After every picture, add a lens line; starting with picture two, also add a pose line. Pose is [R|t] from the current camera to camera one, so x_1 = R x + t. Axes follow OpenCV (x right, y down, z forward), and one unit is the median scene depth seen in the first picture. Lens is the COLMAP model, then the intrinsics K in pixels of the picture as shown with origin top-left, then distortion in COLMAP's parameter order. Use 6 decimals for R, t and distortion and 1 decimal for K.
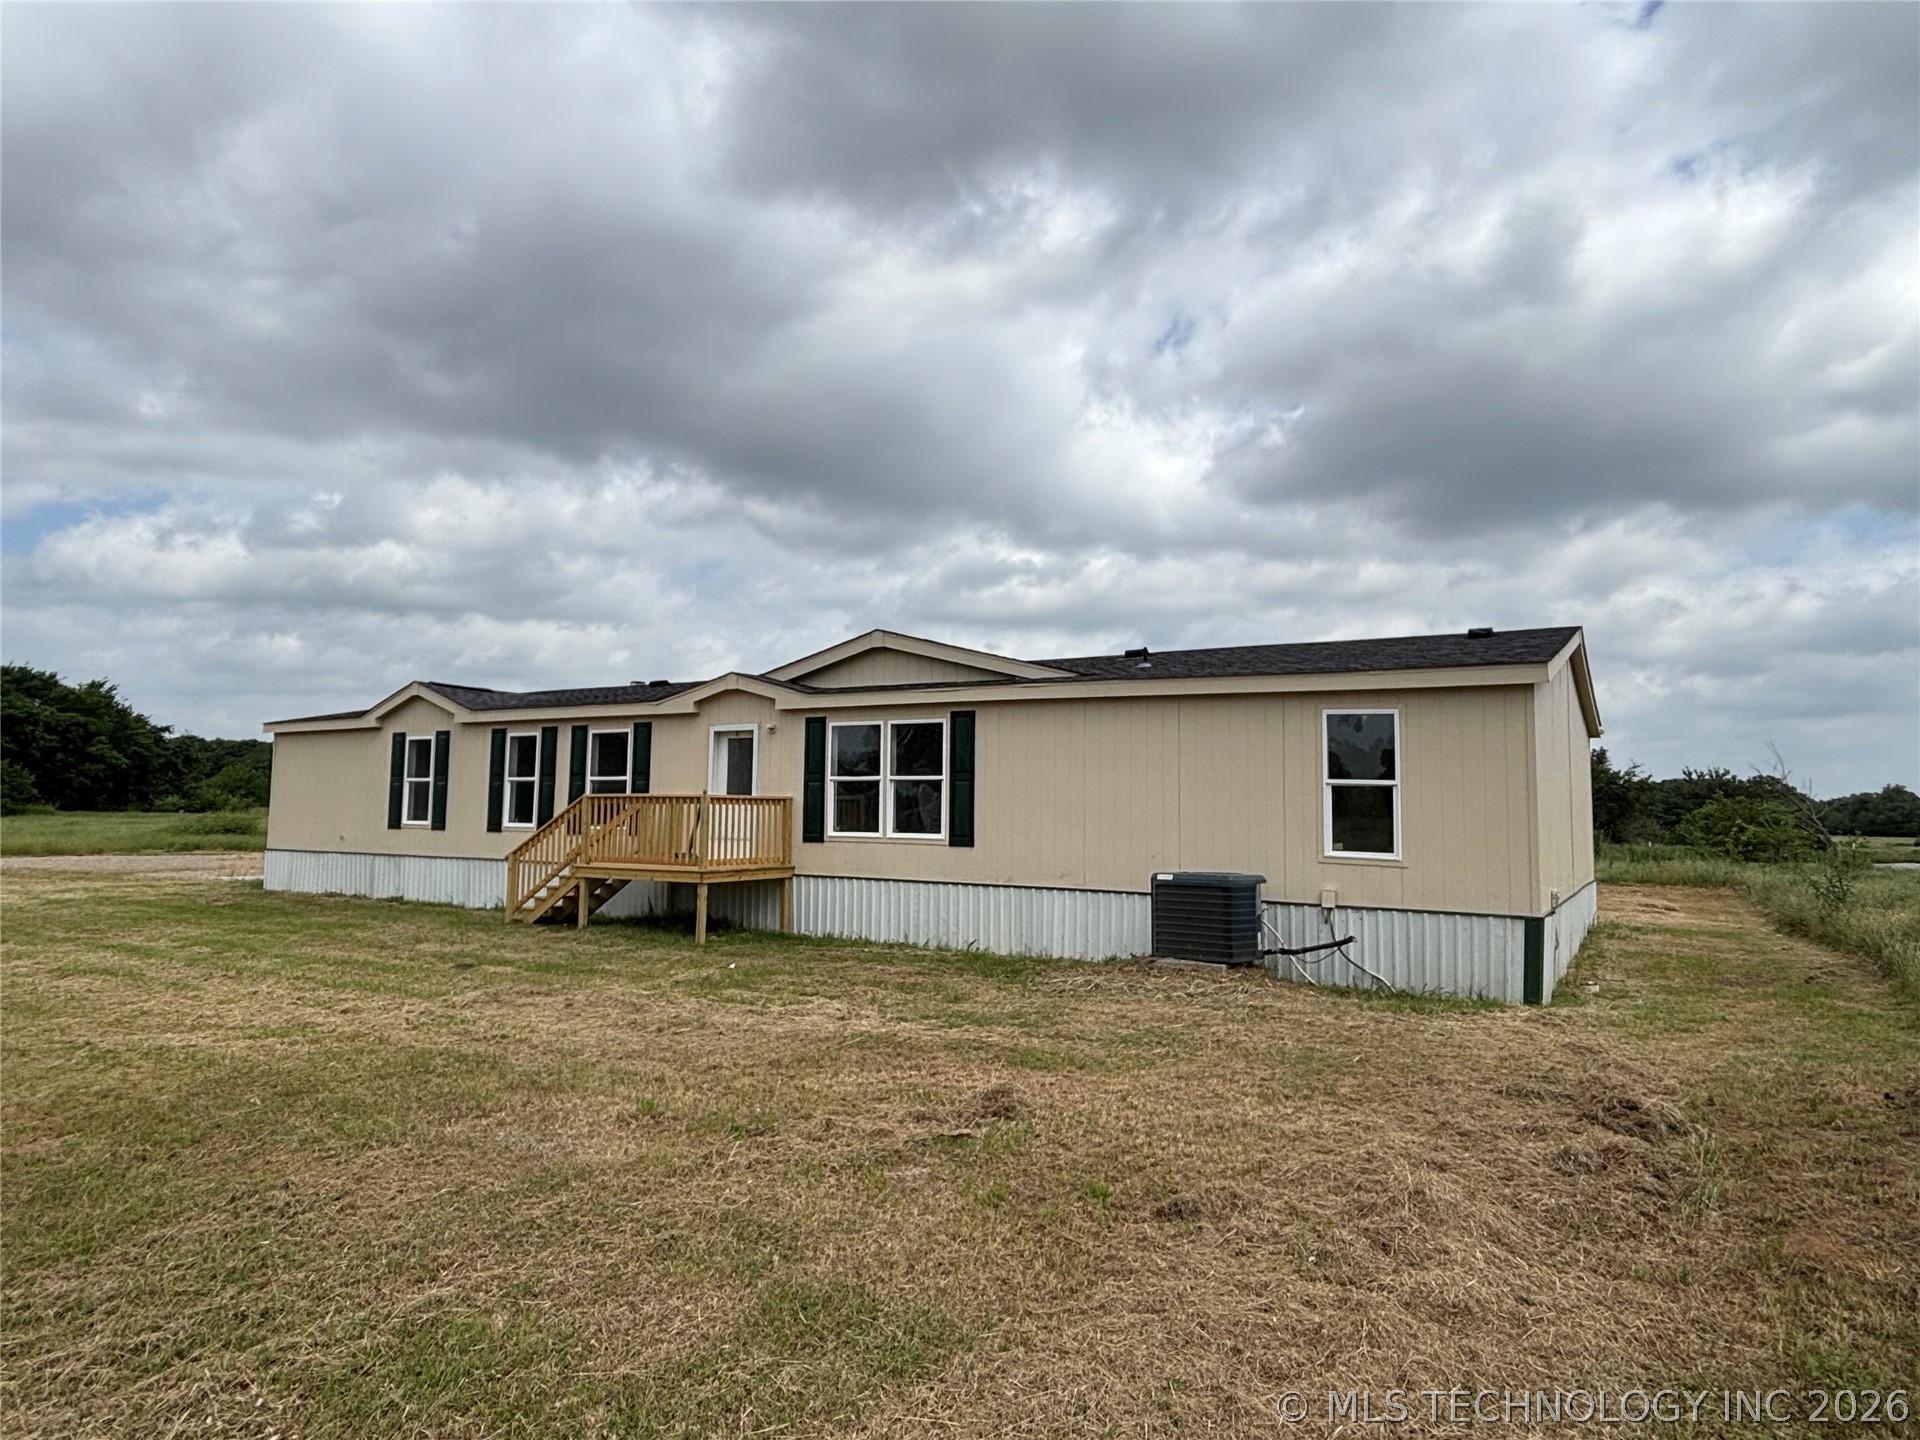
lens RADIAL K [[1131.5, 0, 960.0], [0, 1131.5, 720.0], [0, 0, 1]] dist [0.003745, 0.000667]
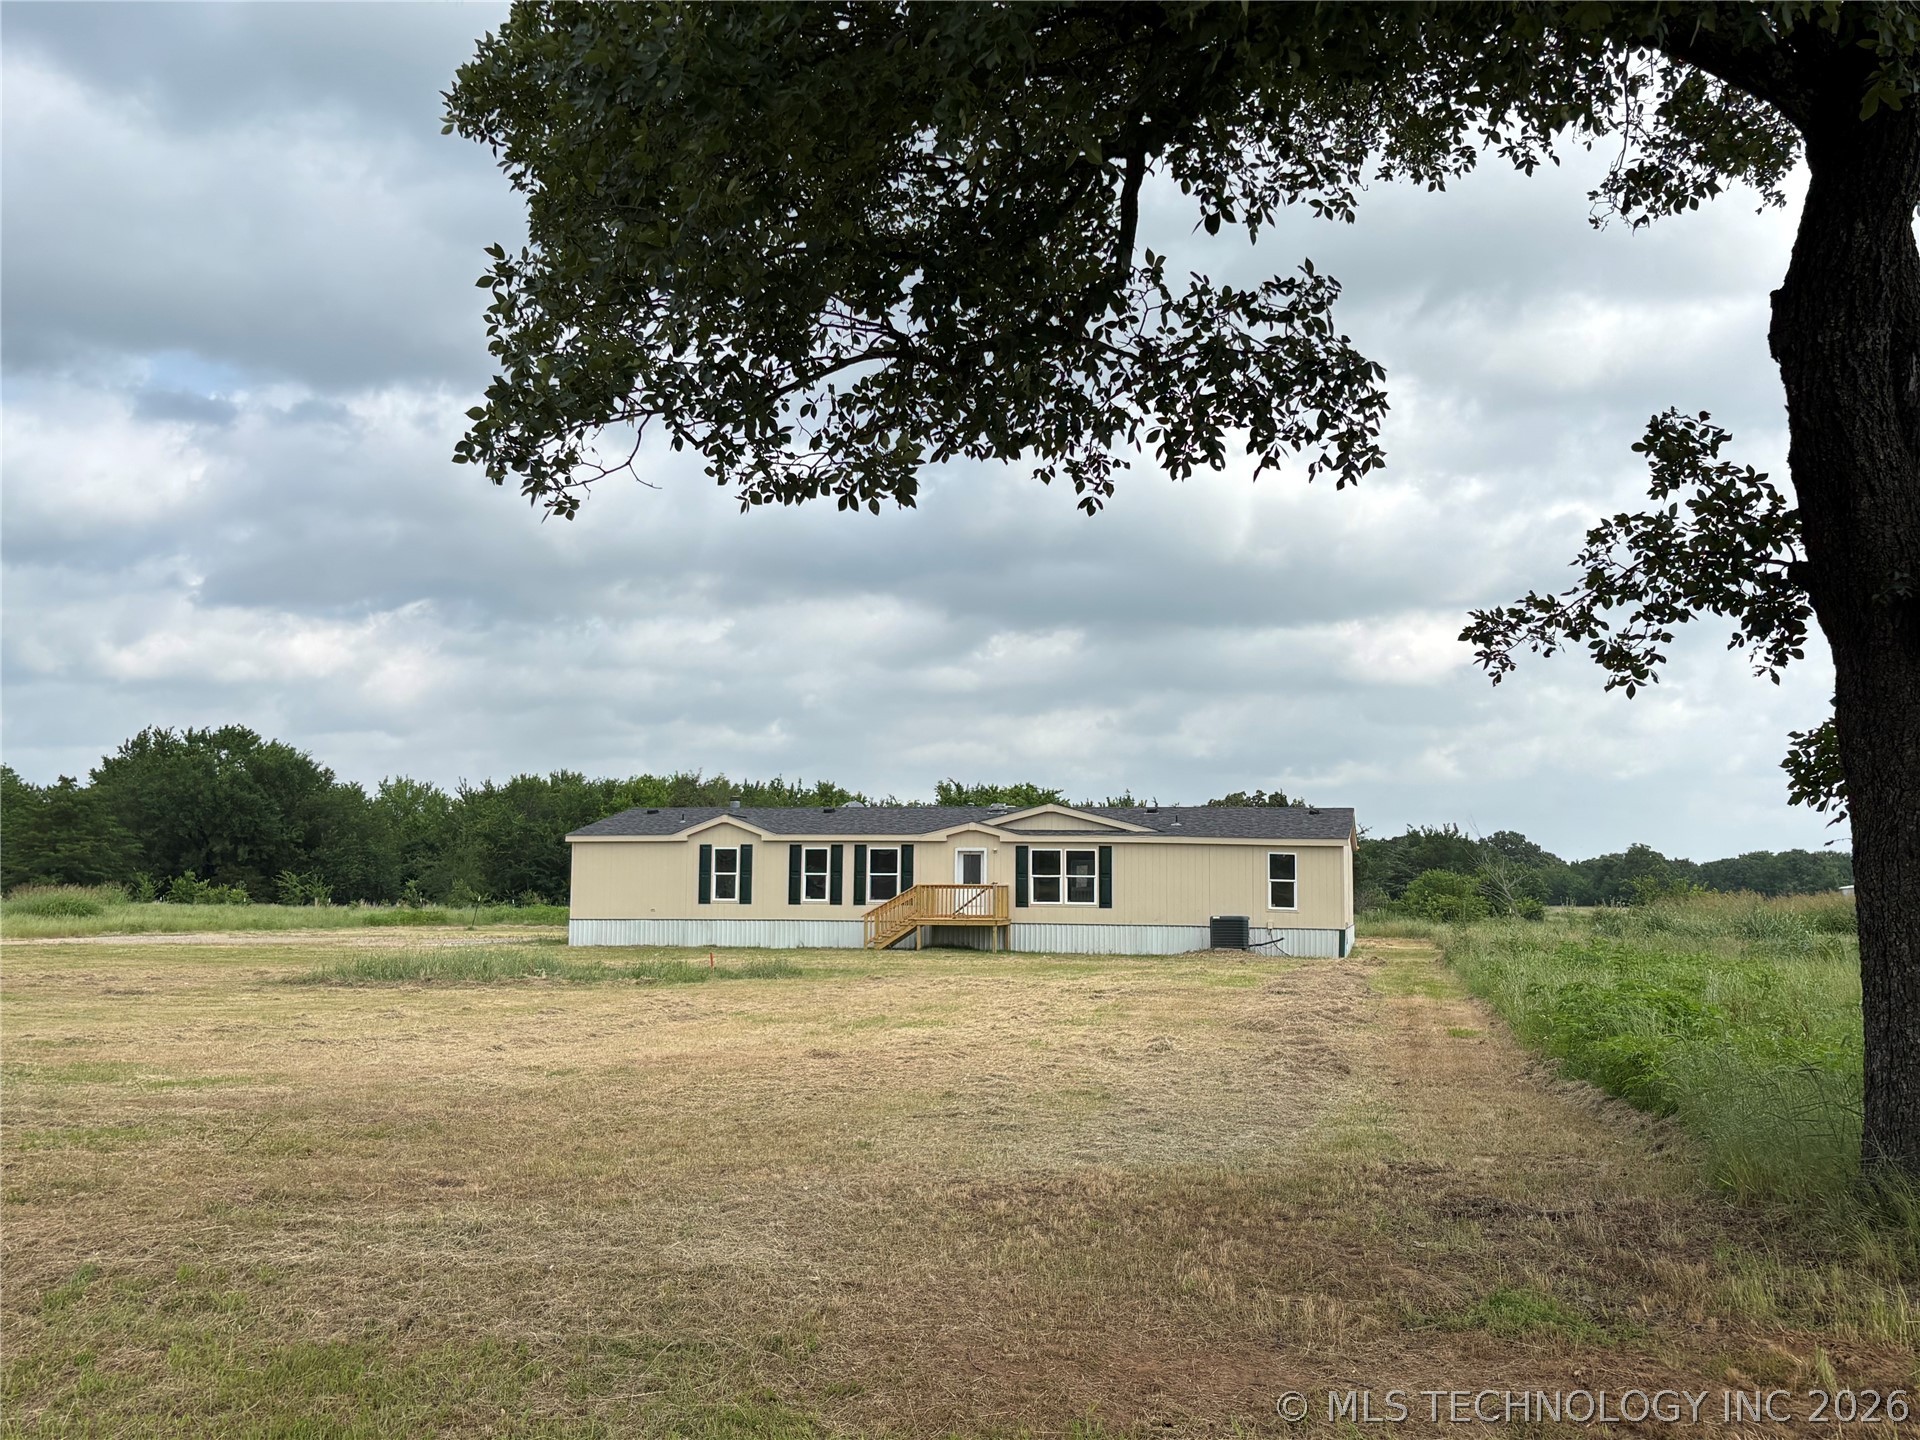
lens RADIAL K [[1832.3, 0, 960.0], [0, 1832.3, 720.0], [0, 0, 1]] dist [0.003814, 0.010165]
pose [[0.949642, 0.023759, 0.312436, -1.151798], [-0.021918, 0.999716, -0.009403, -0.177293], [-0.312571, 0.002082, 0.949892, -1.906317]]
